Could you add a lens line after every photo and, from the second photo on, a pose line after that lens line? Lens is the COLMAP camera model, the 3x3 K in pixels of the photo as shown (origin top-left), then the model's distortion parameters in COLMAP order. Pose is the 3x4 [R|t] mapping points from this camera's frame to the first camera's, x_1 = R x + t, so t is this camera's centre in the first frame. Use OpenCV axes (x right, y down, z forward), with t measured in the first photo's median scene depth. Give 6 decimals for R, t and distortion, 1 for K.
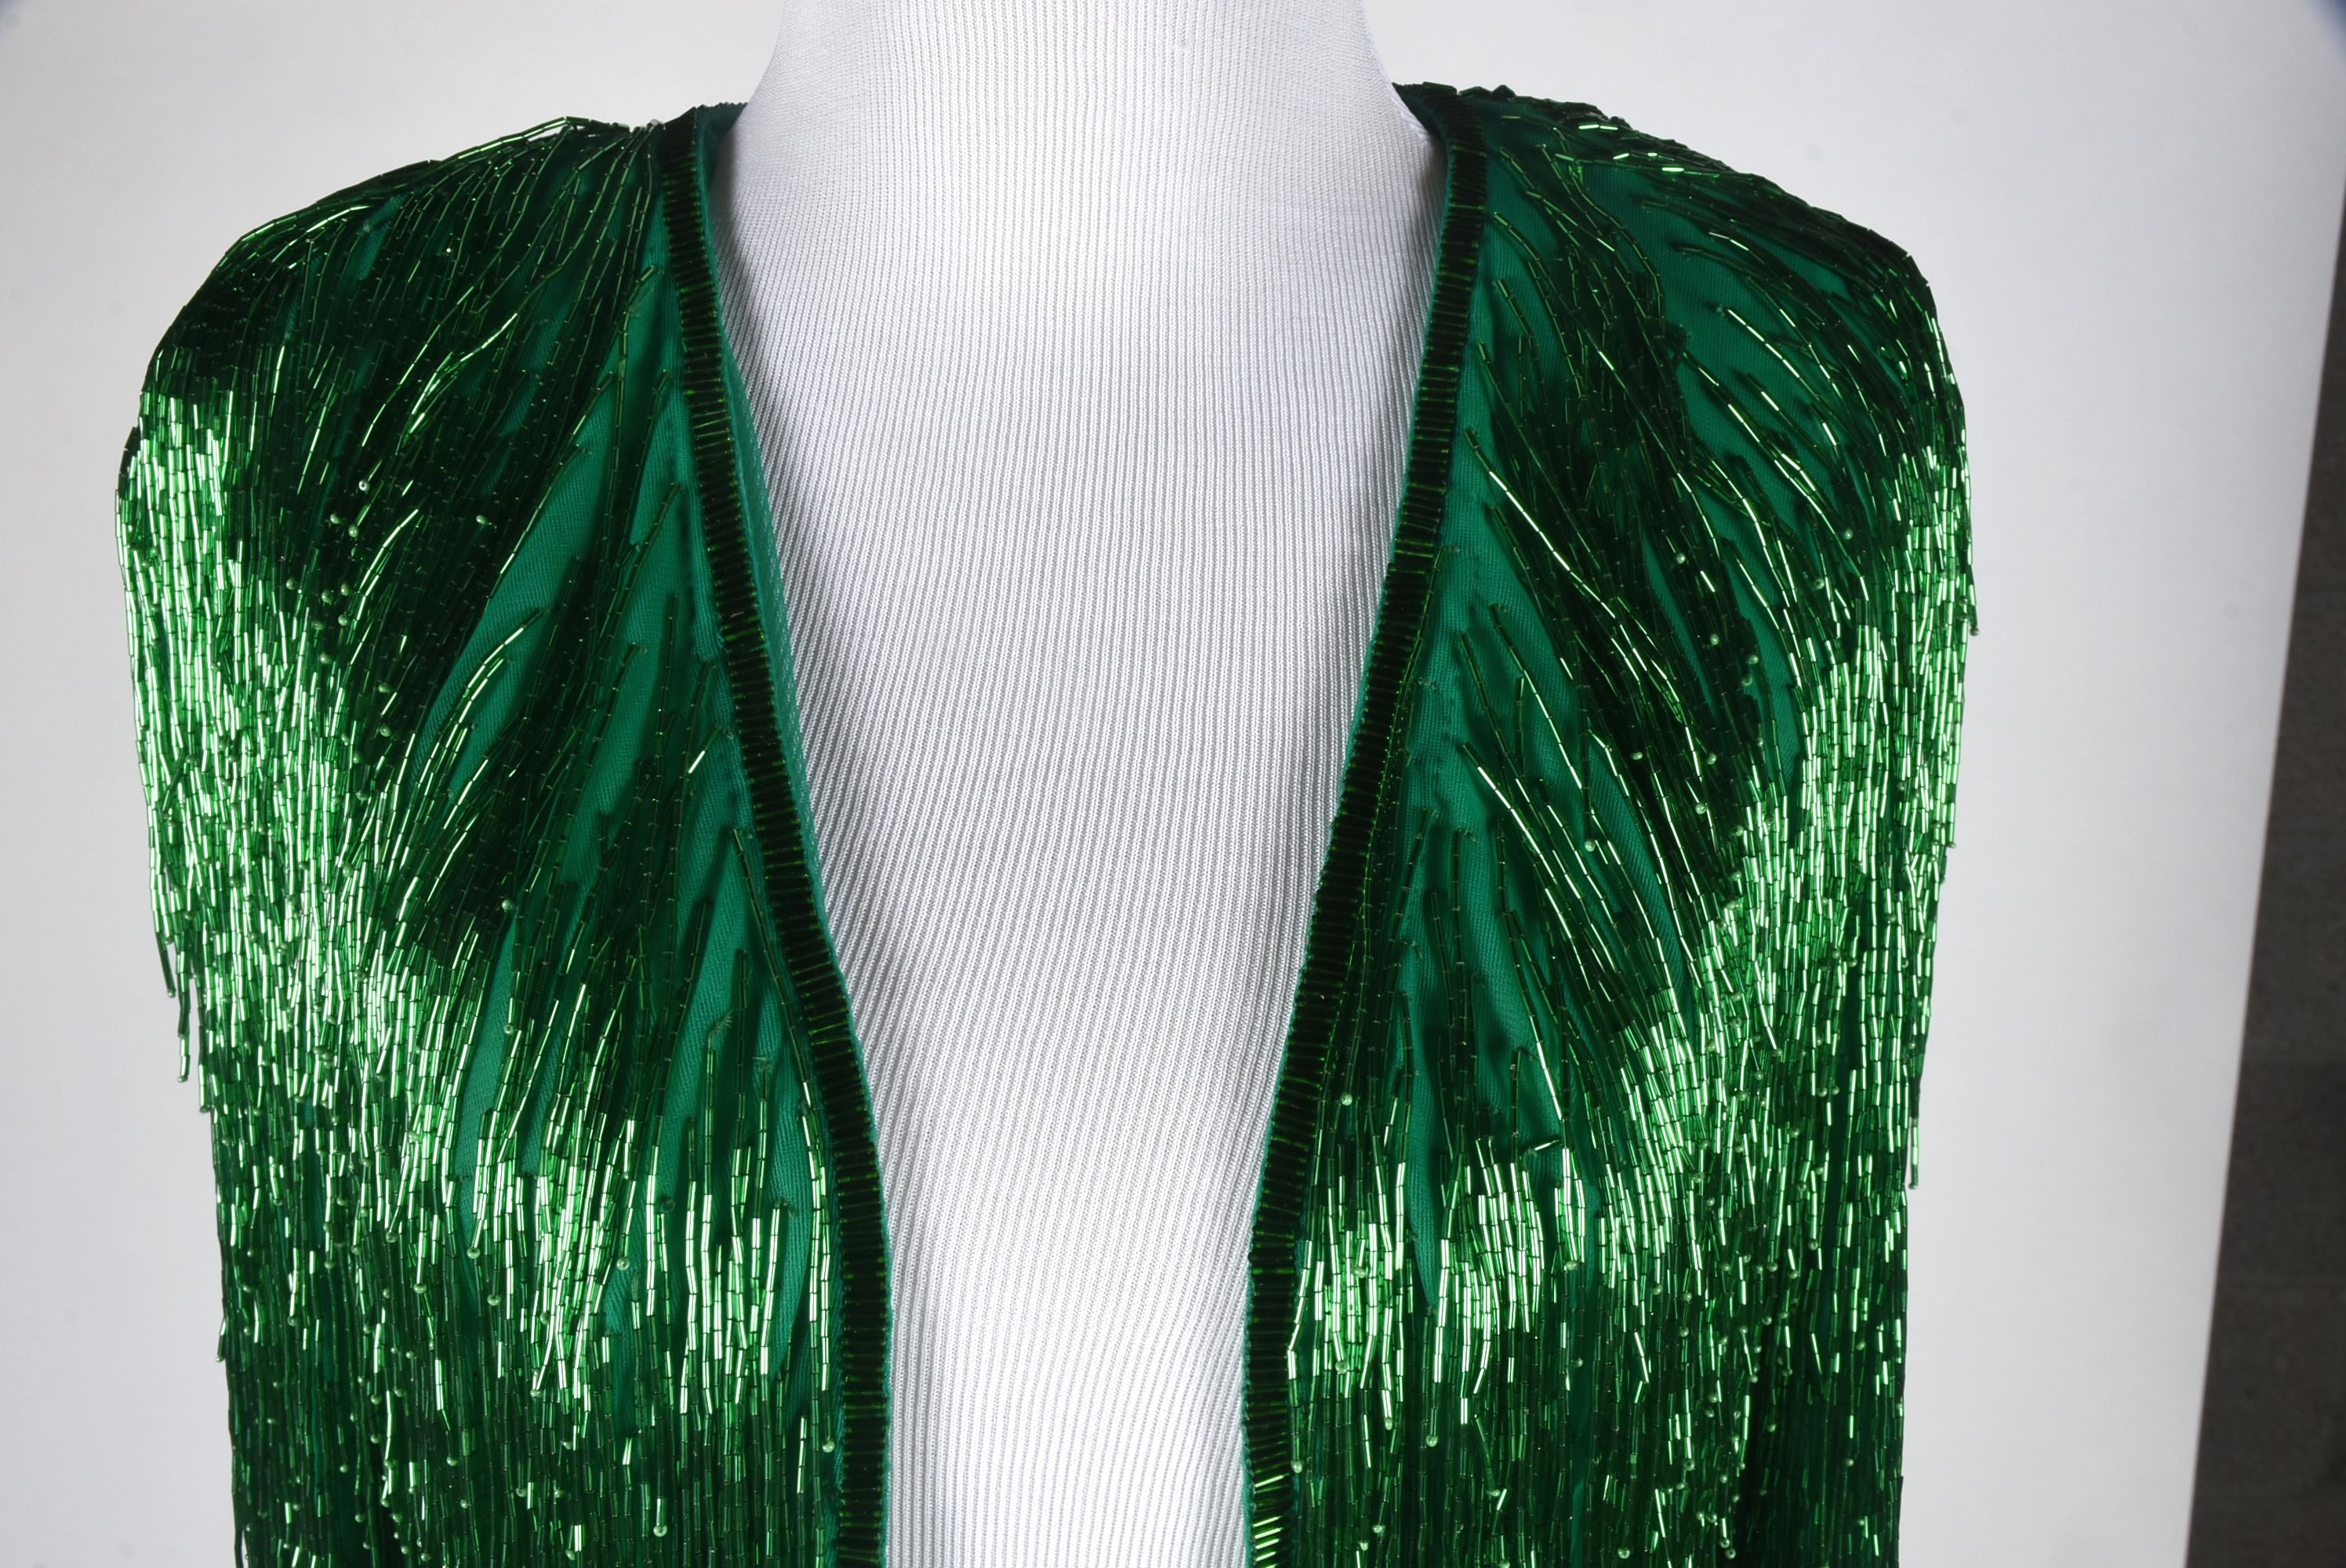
lens RADIAL K [[2627.1, 0, 1170.4], [0, 2627.1, 783.8], [0, 0, 1]] dist [-0.015371, 0.000000]
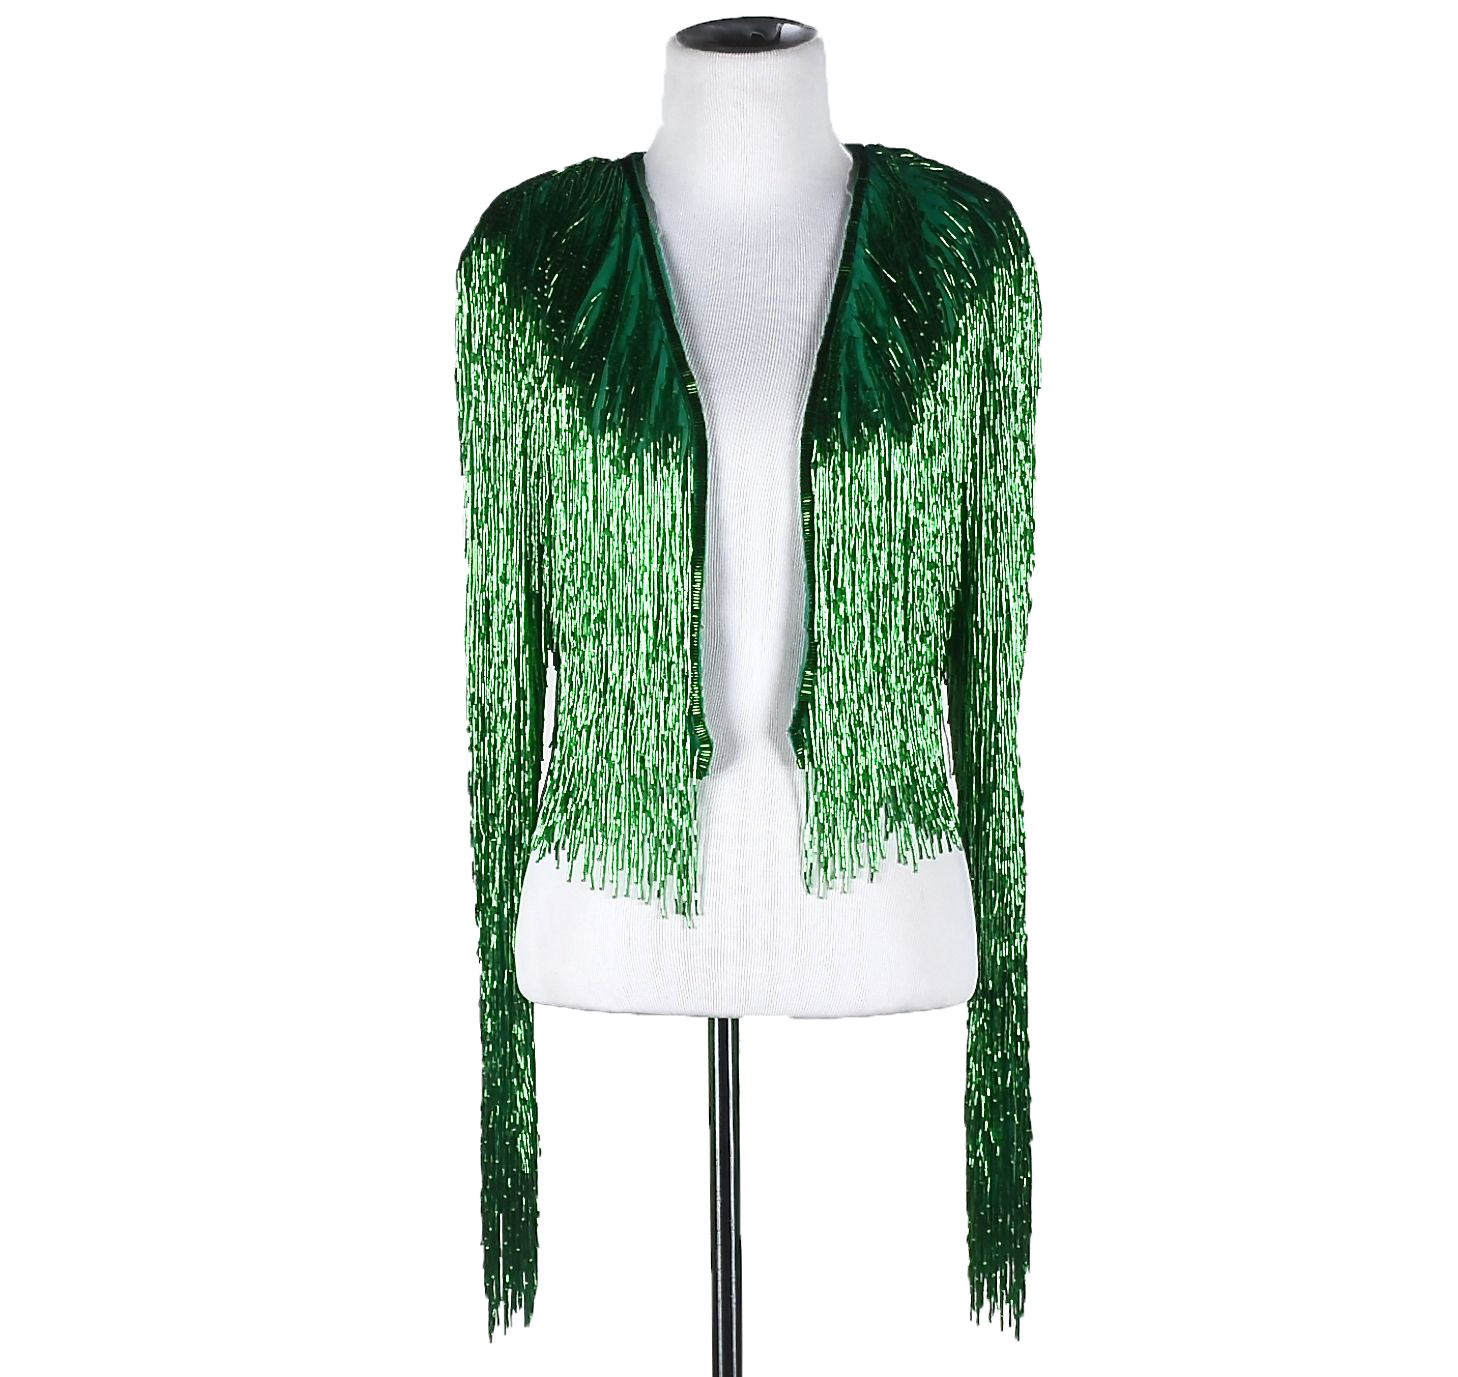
lens RADIAL K [[2580.5, 0, 729.5], [0, 2580.5, 688.4], [0, 0, 1]] dist [-0.051933, 0.000000]
pose [[0.999856, -0.014867, -0.008216, -0.043670], [0.014387, 0.998341, -0.055745, 0.660722], [0.009031, 0.055619, 0.998411, -2.433221]]
